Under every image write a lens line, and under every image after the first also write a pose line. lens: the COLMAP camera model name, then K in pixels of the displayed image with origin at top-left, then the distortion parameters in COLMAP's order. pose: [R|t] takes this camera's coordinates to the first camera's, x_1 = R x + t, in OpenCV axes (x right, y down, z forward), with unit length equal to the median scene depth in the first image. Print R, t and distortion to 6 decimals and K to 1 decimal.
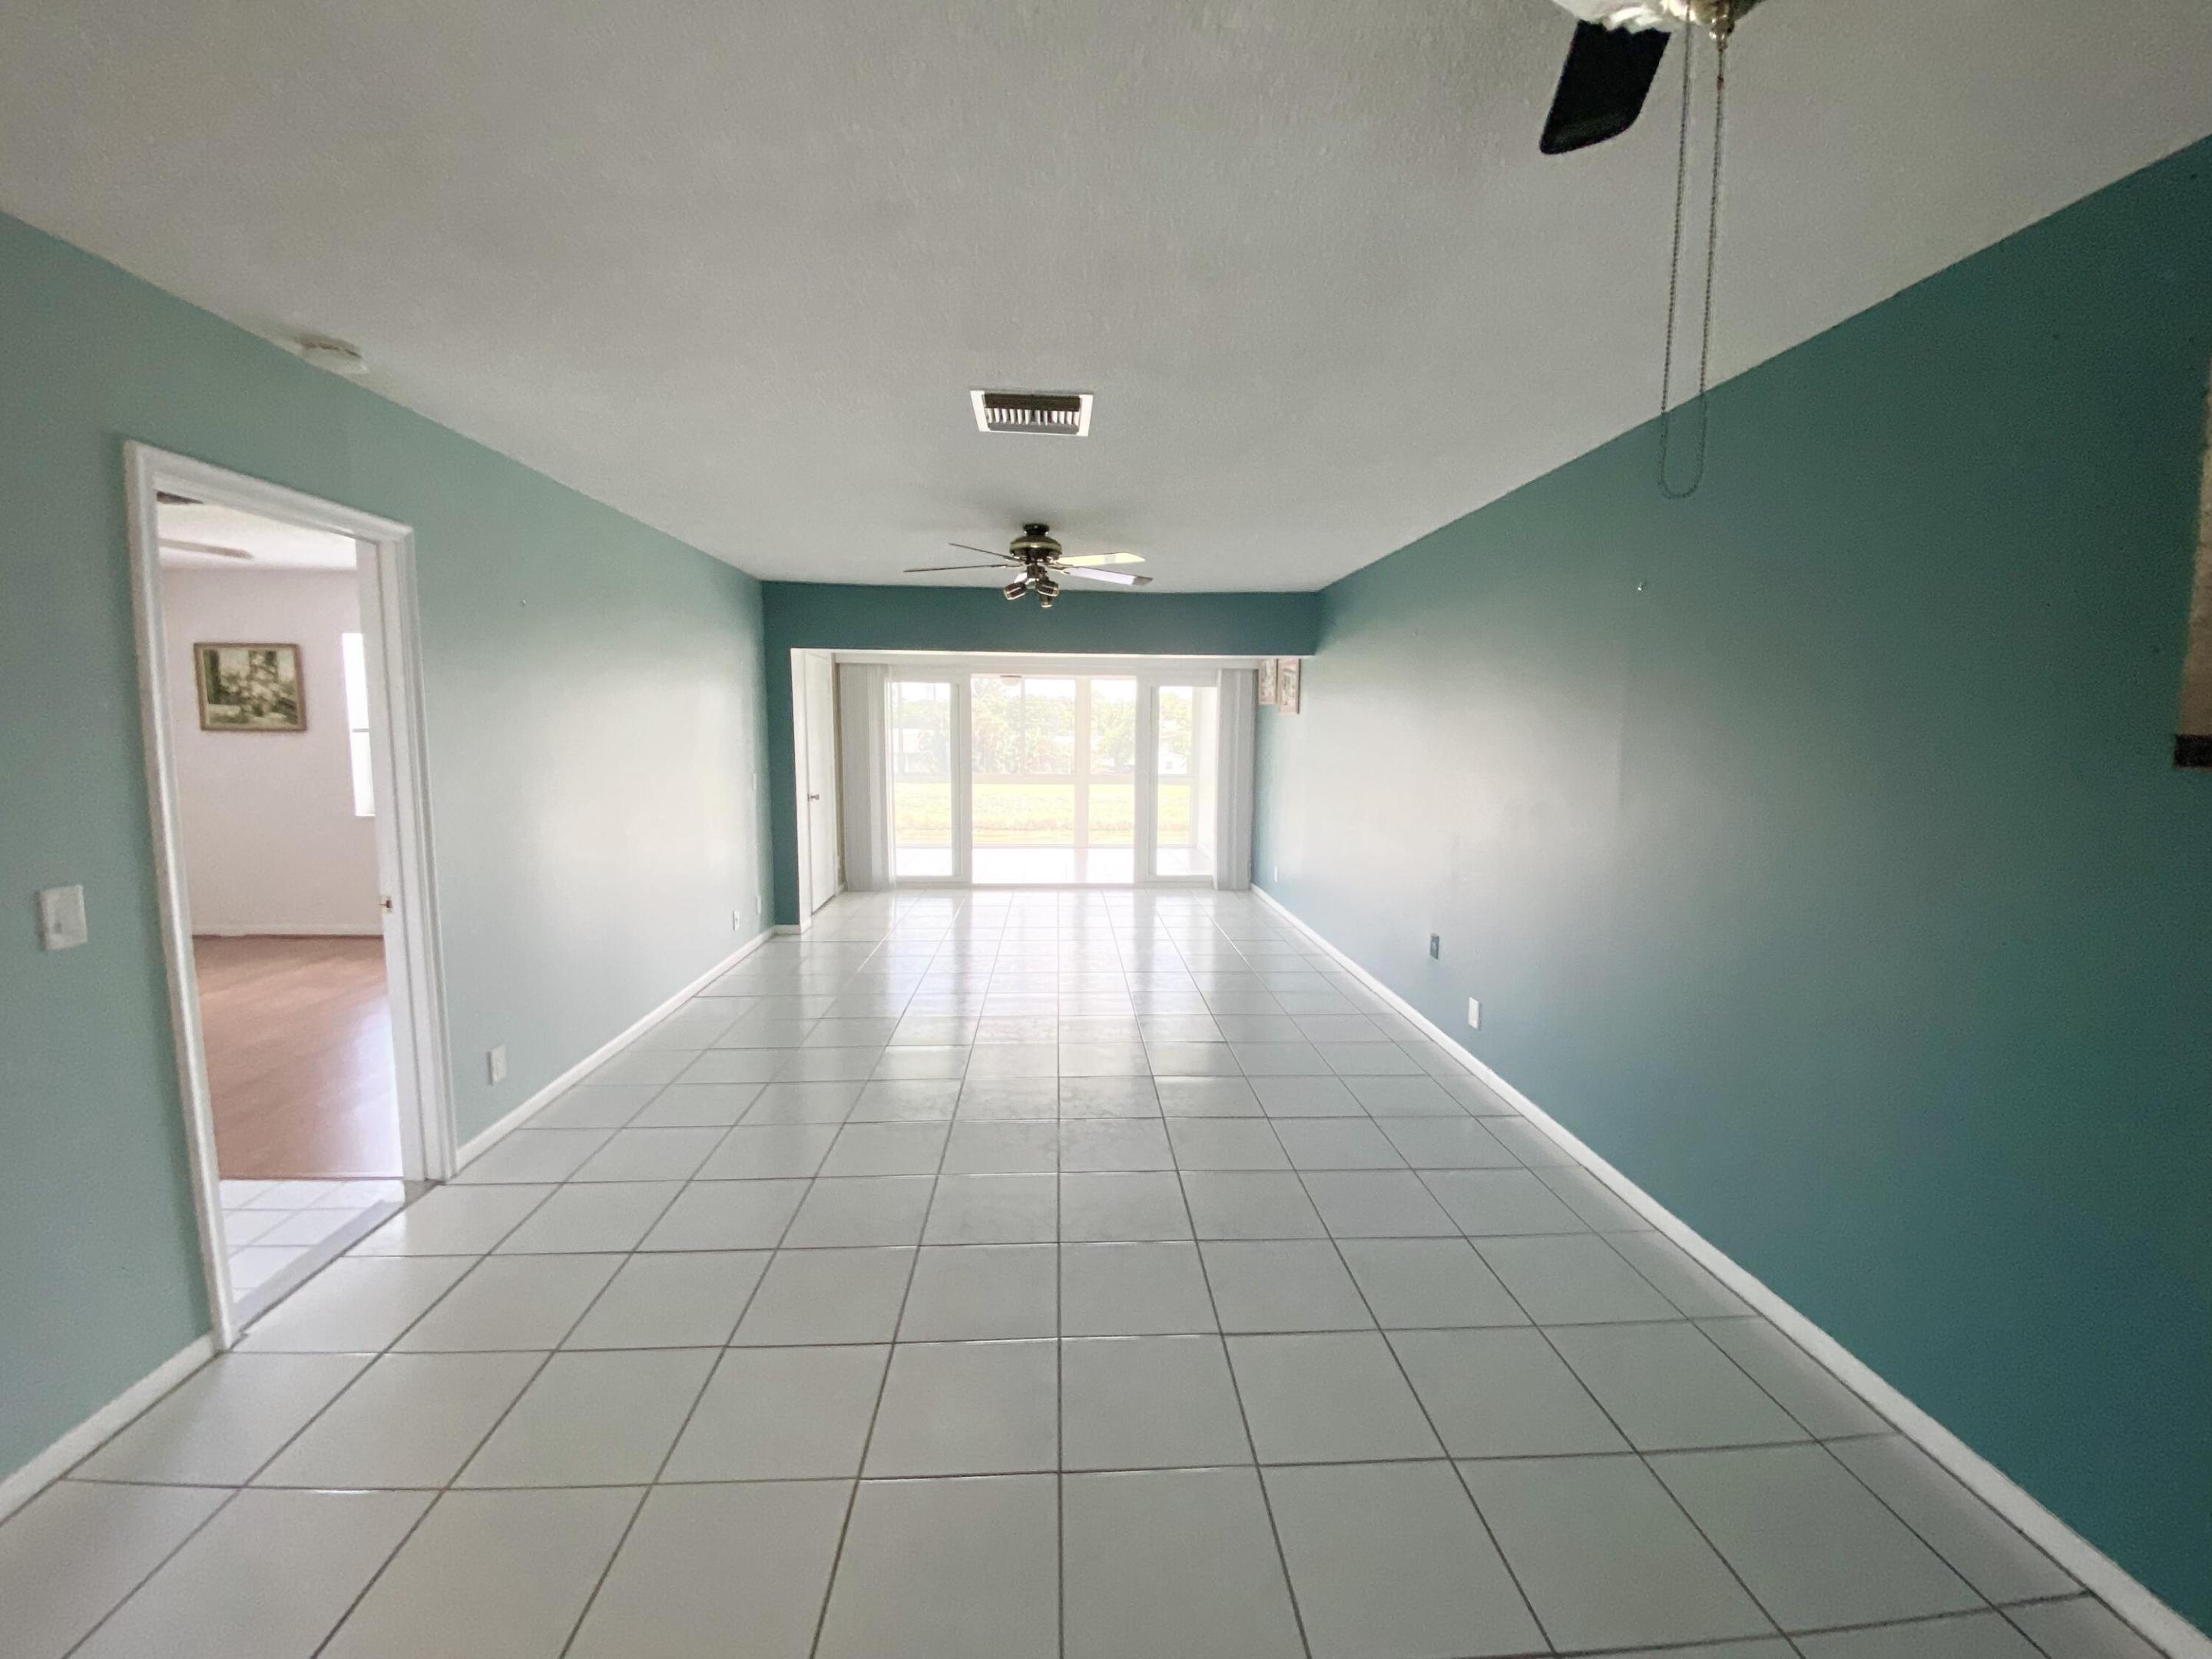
lens RADIAL K [[901.6, 0, 1106.0], [0, 901.6, 829.5], [0, 0, 1]] dist [-0.000646, -0.000007]
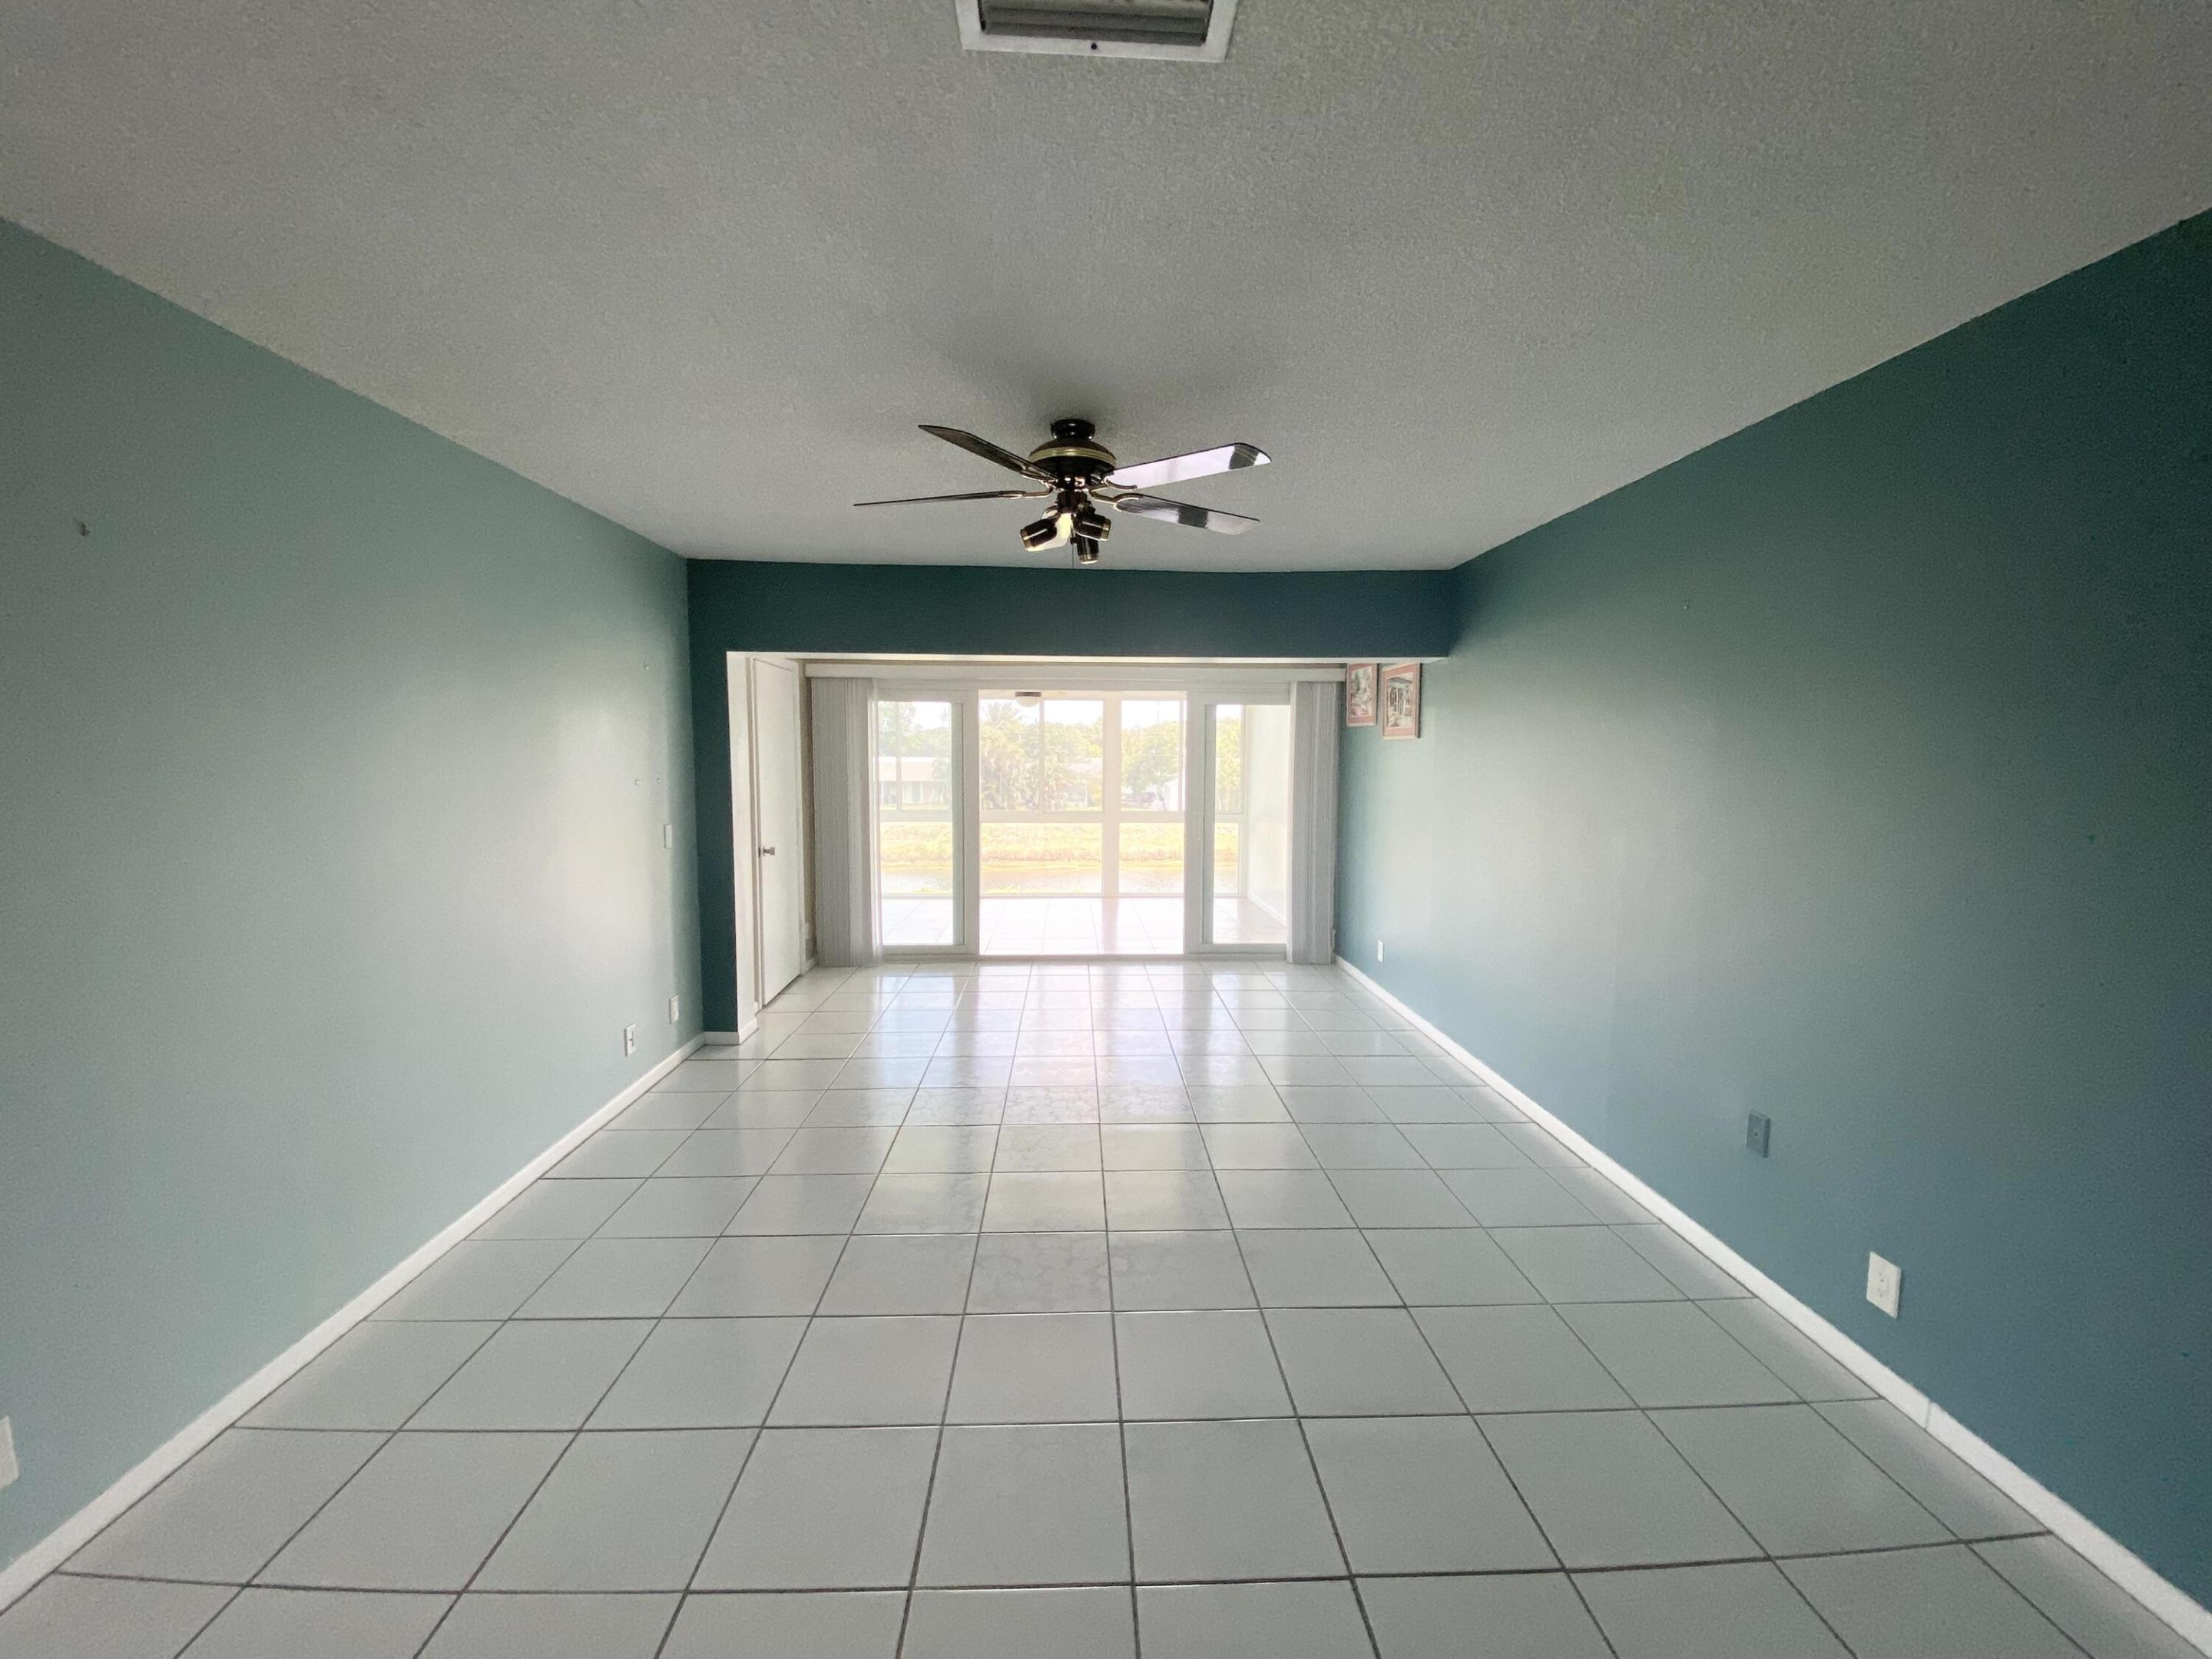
lens RADIAL K [[882.8, 0, 1106.0], [0, 882.8, 829.5], [0, 0, 1]] dist [0.001475, 0.000109]
pose [[0.999880, -0.002932, -0.015181, -0.026751], [0.002515, 0.999620, -0.027441, -0.029649], [0.015256, 0.027399, 0.999508, 0.237666]]
